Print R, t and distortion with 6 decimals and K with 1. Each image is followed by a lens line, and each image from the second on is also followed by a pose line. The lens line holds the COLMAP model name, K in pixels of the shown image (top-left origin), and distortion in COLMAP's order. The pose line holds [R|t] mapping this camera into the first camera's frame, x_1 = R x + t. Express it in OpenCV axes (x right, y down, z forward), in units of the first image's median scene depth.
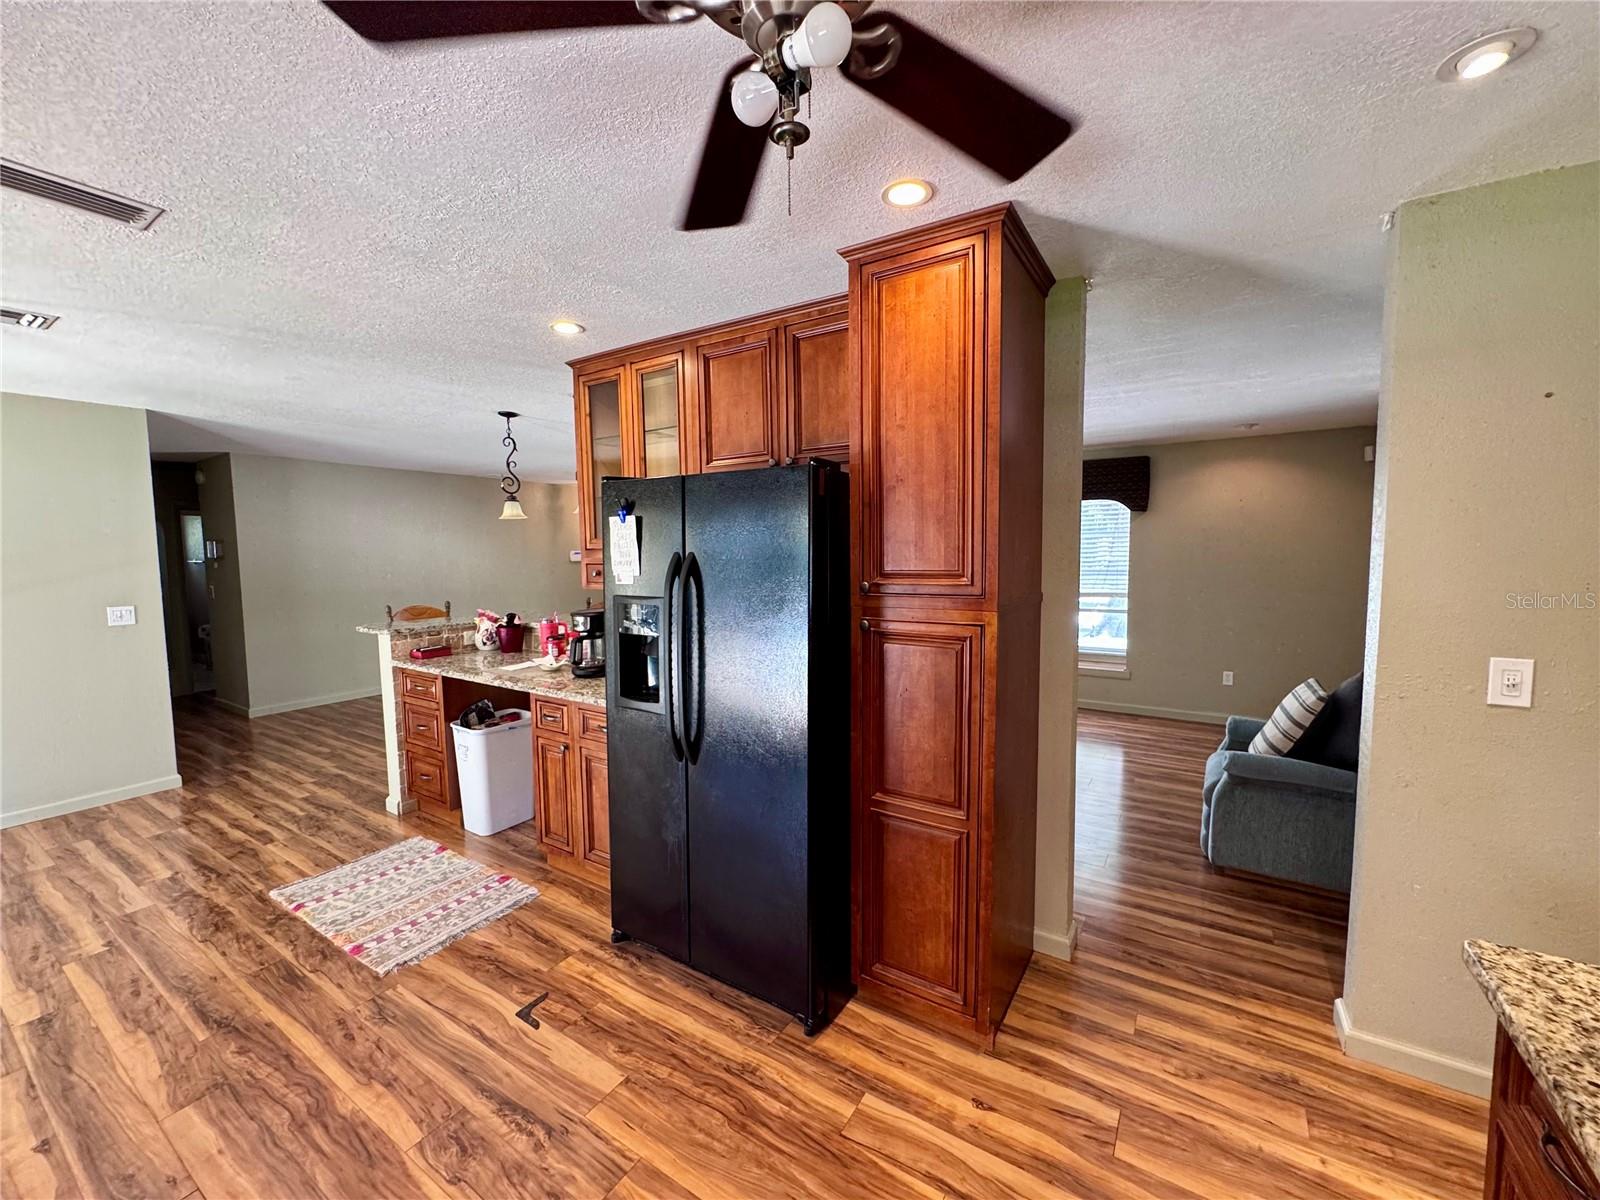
lens RADIAL K [[640.9, 0, 799.7], [0, 640.9, 599.1], [0, 0, 1]] dist [-0.003763, 0.000243]
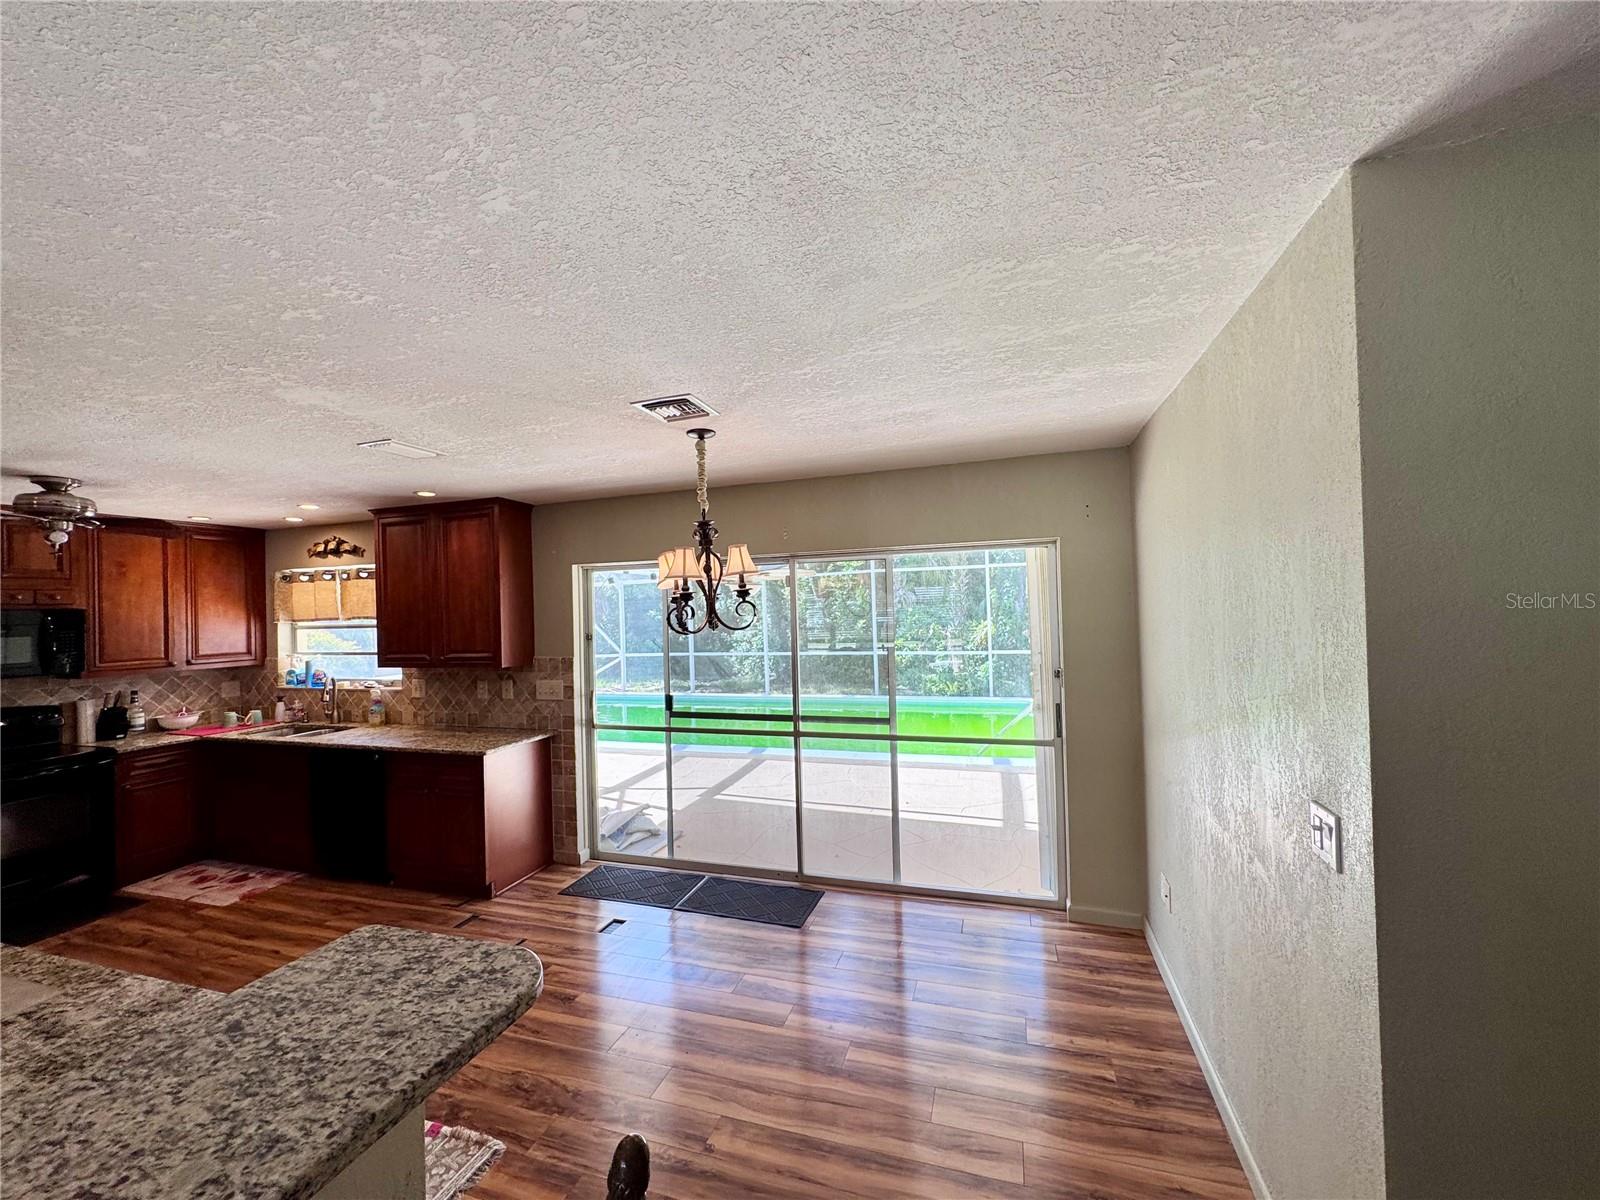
lens RADIAL K [[640.9, 0, 800.1], [0, 640.9, 599.2], [0, 0, 1]] dist [-0.003763, 0.000243]
pose [[-0.964965, 0.034112, -0.260153, -1.428672], [0.017807, 0.997741, 0.064778, -0.259346], [0.261775, 0.057876, -0.963392, 2.518537]]
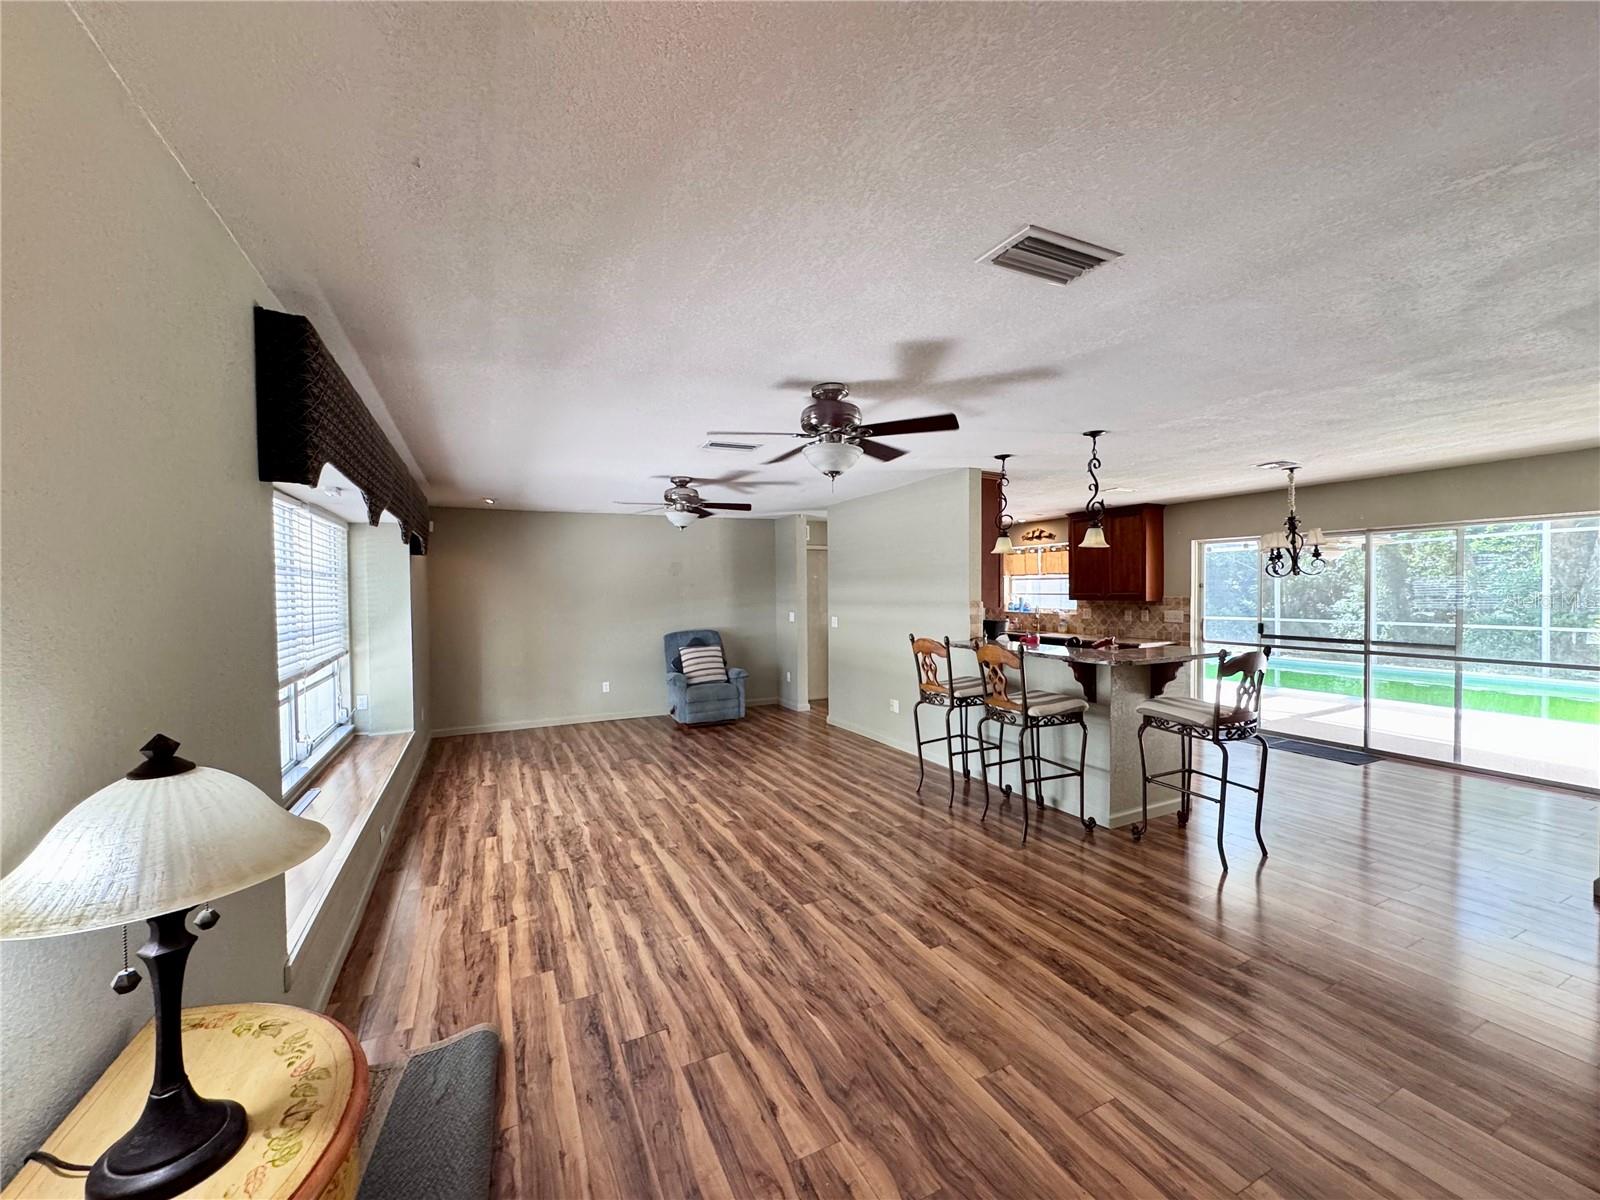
lens RADIAL K [[640.9, 0, 797.8], [0, 640.9, 603.2], [0, 0, 1]] dist [-0.003763, 0.000243]
pose [[-0.853022, 0.007088, 0.521826, -1.236116], [0.058700, 0.994866, 0.082443, -0.323245], [-0.518563, 0.100957, -0.849059, 4.397057]]
